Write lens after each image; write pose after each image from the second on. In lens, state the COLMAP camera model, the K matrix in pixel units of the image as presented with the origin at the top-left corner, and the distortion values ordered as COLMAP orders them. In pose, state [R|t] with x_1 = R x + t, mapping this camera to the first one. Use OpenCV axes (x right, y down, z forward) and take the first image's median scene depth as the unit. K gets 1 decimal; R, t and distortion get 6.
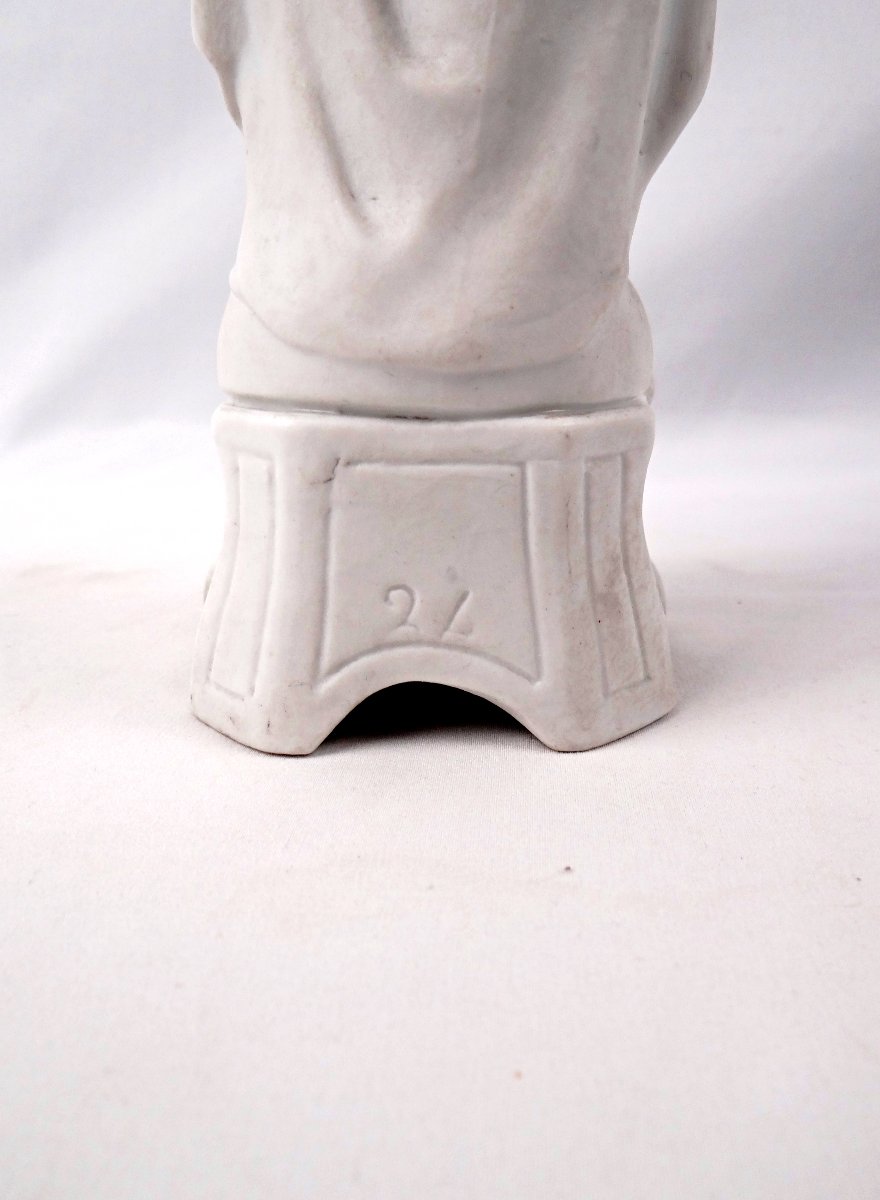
lens RADIAL K [[1015.6, 0, 426.7], [0, 1015.6, 601.6], [0, 0, 1]] dist [-0.000217, -0.010262]
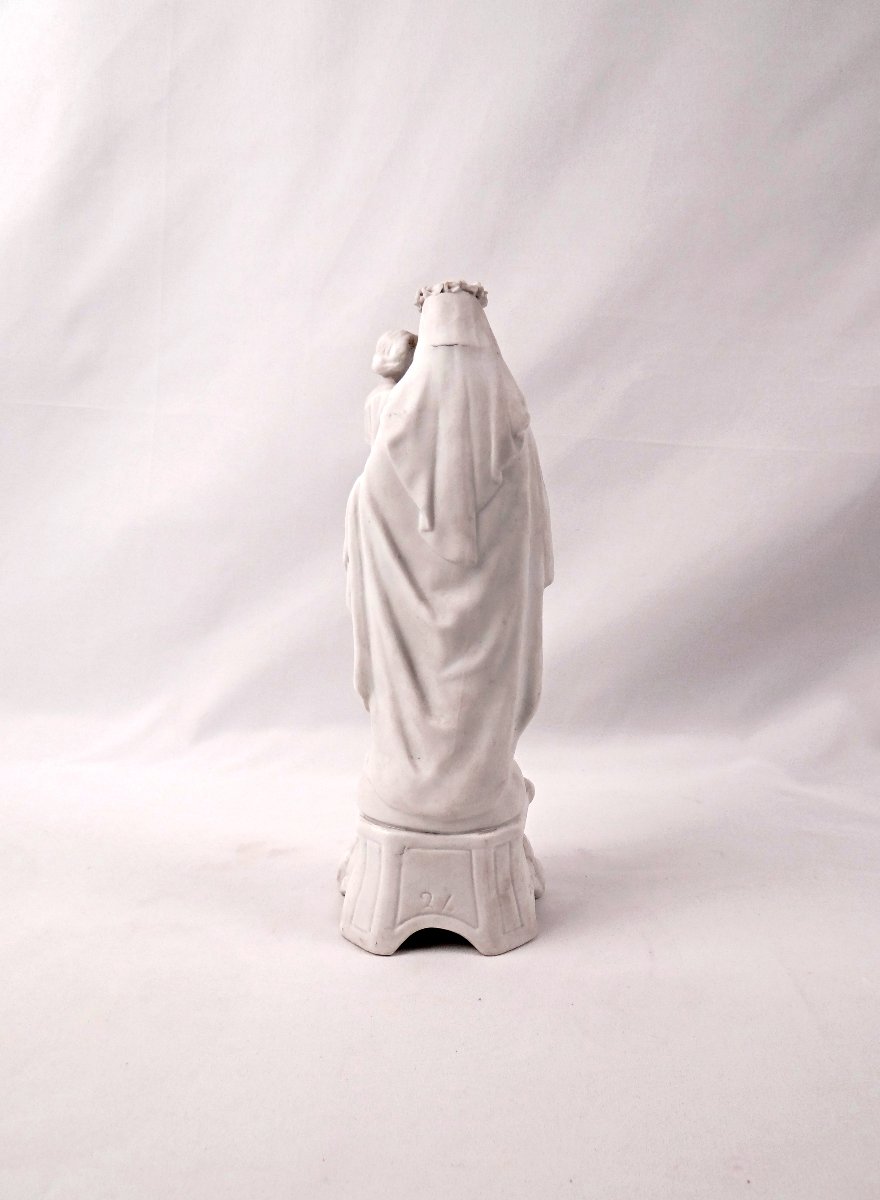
lens RADIAL K [[1015.6, 0, 408.9], [0, 1015.6, 598.6], [0, 0, 1]] dist [-0.000217, -0.010262]
pose [[0.999385, 0.007731, -0.034217, 0.014310], [-0.012784, 0.988601, -0.150016, -0.388455], [0.032667, 0.150361, 0.988091, -1.835098]]
